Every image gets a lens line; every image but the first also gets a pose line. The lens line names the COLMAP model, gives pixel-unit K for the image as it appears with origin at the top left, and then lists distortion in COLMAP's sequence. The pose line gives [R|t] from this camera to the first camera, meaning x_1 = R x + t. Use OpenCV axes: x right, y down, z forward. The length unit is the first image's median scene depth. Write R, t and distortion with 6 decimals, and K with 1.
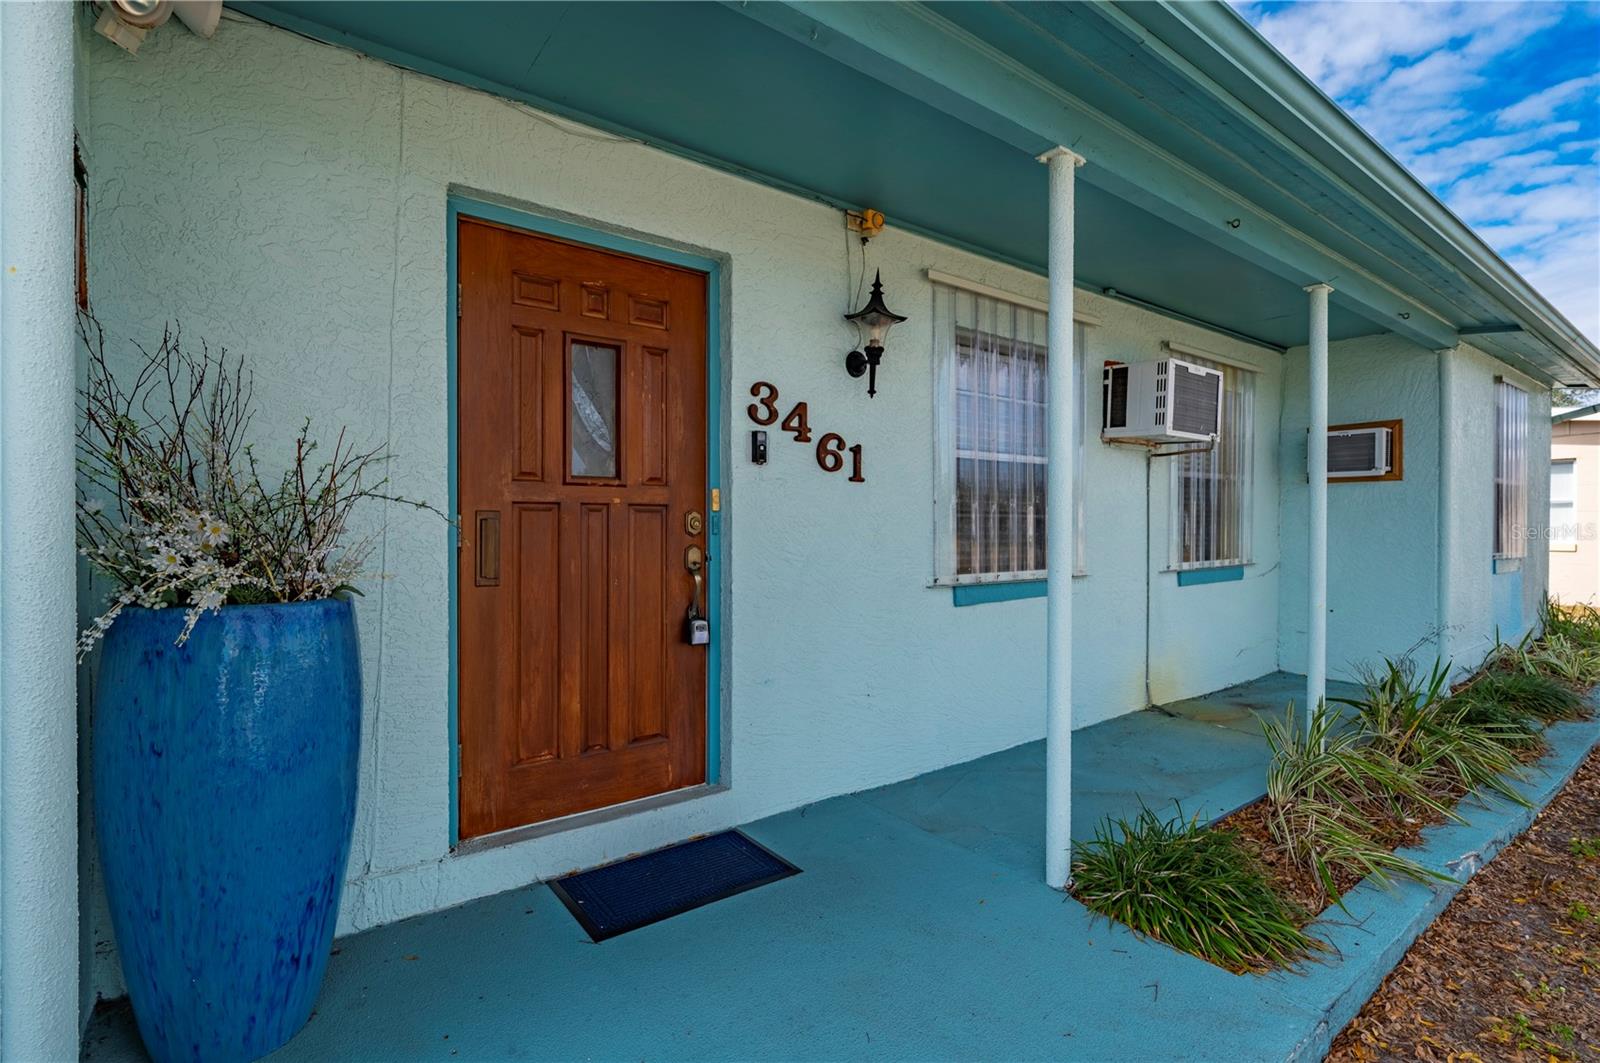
lens RADIAL K [[764.4, 0, 833.0], [0, 764.4, 553.8], [0, 0, 1]] dist [0.007838, -0.002827]
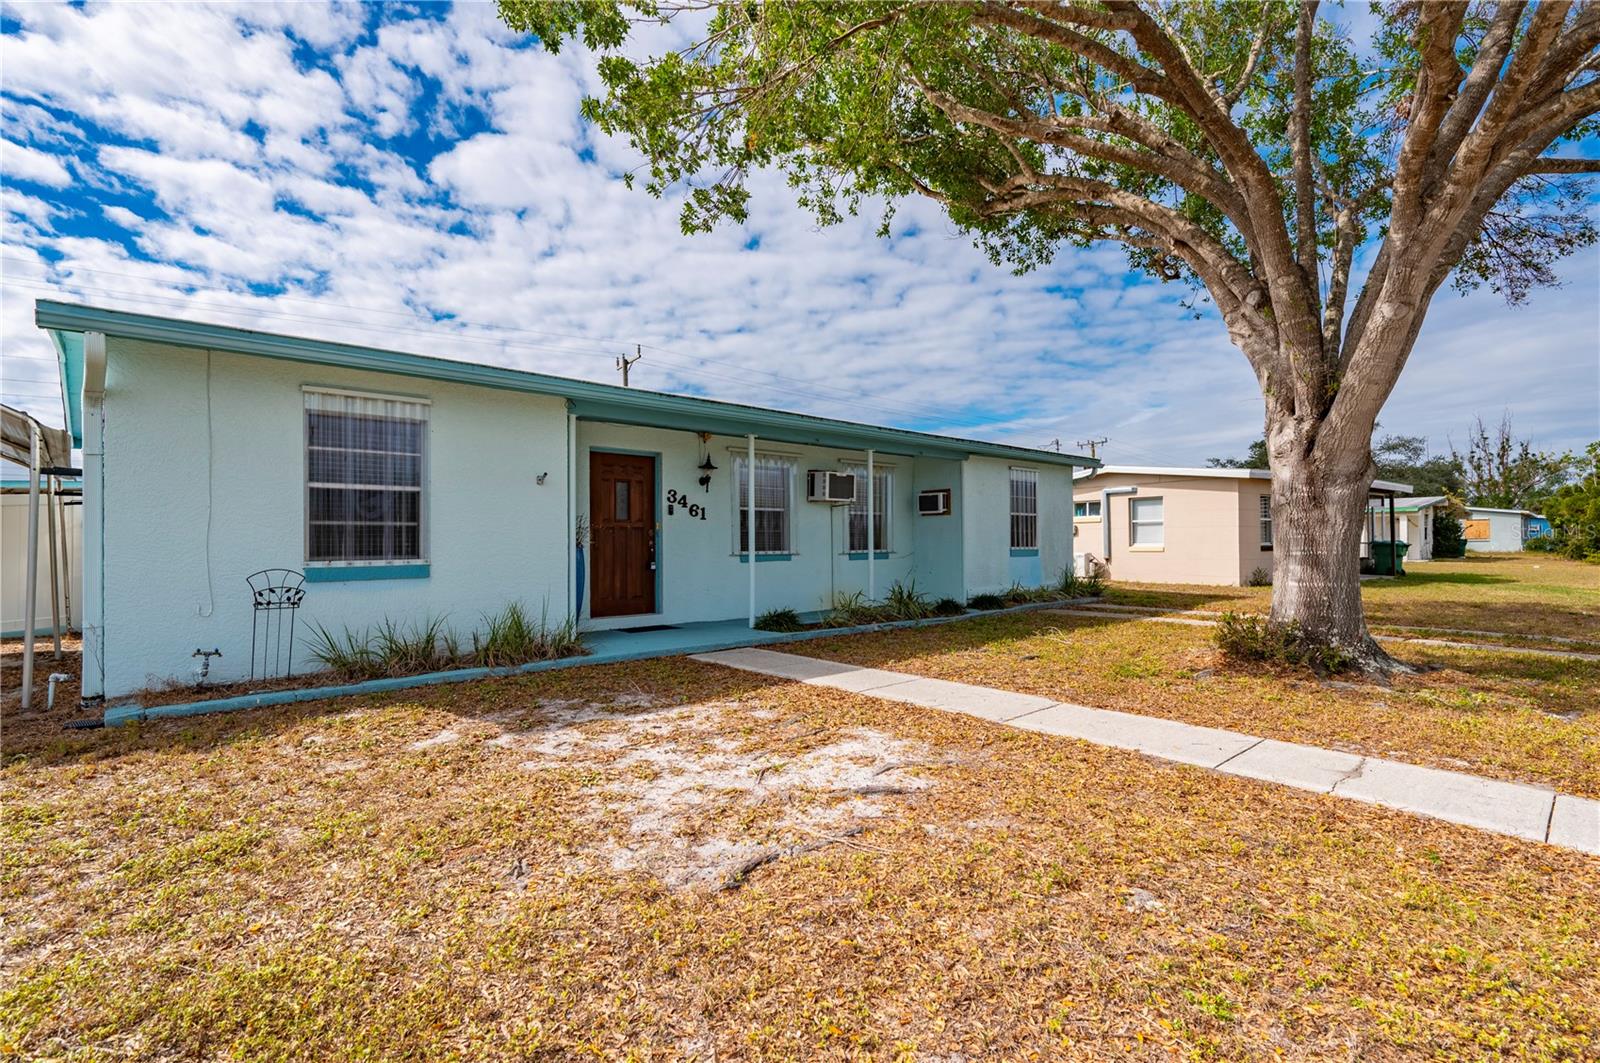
lens RADIAL K [[764.4, 0, 810.3], [0, 764.4, 544.4], [0, 0, 1]] dist [0.007838, -0.002827]
pose [[0.995999, -0.010305, 0.088769, 0.200590], [0.014052, 0.999031, -0.041698, 0.150432], [-0.088253, 0.042779, 0.995179, -2.246107]]
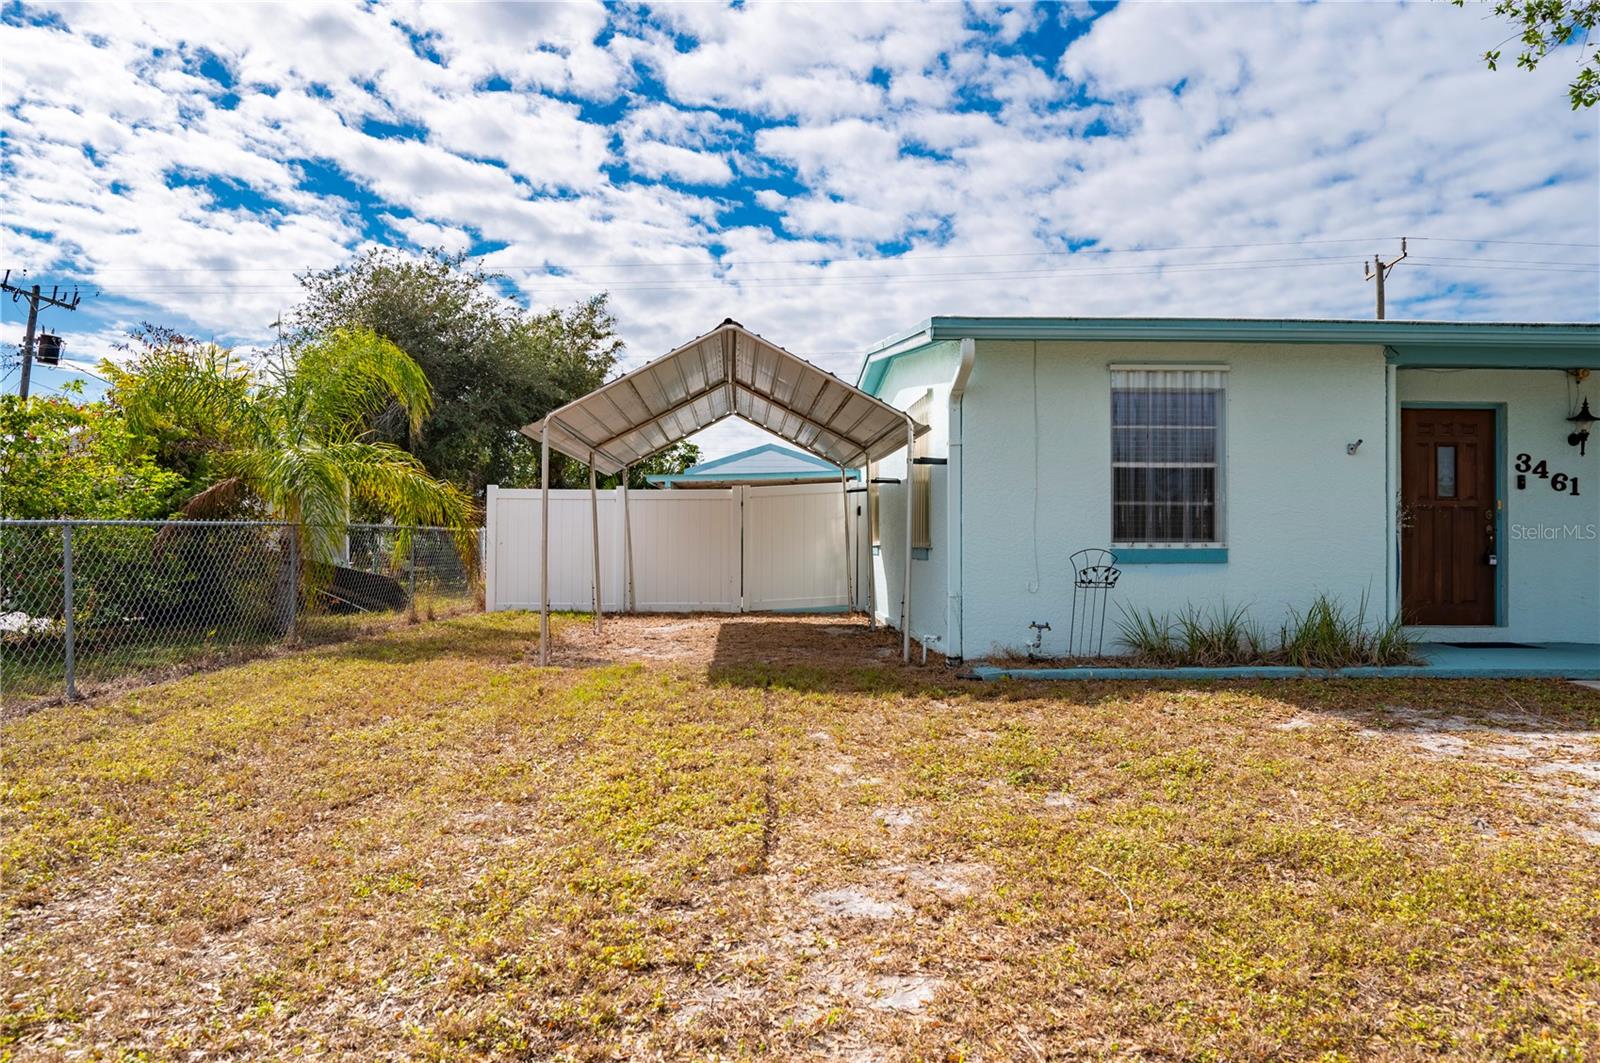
lens RADIAL K [[1034.4, 0, 758.1], [0, 1034.4, 506.6], [0, 0, 1]] dist [0.001142, -0.009009]
pose [[0.795290, -0.012374, -0.606103, -0.040022], [-0.030055, 0.997757, -0.059807, 0.188412], [0.605484, 0.065780, 0.793134, -2.813352]]
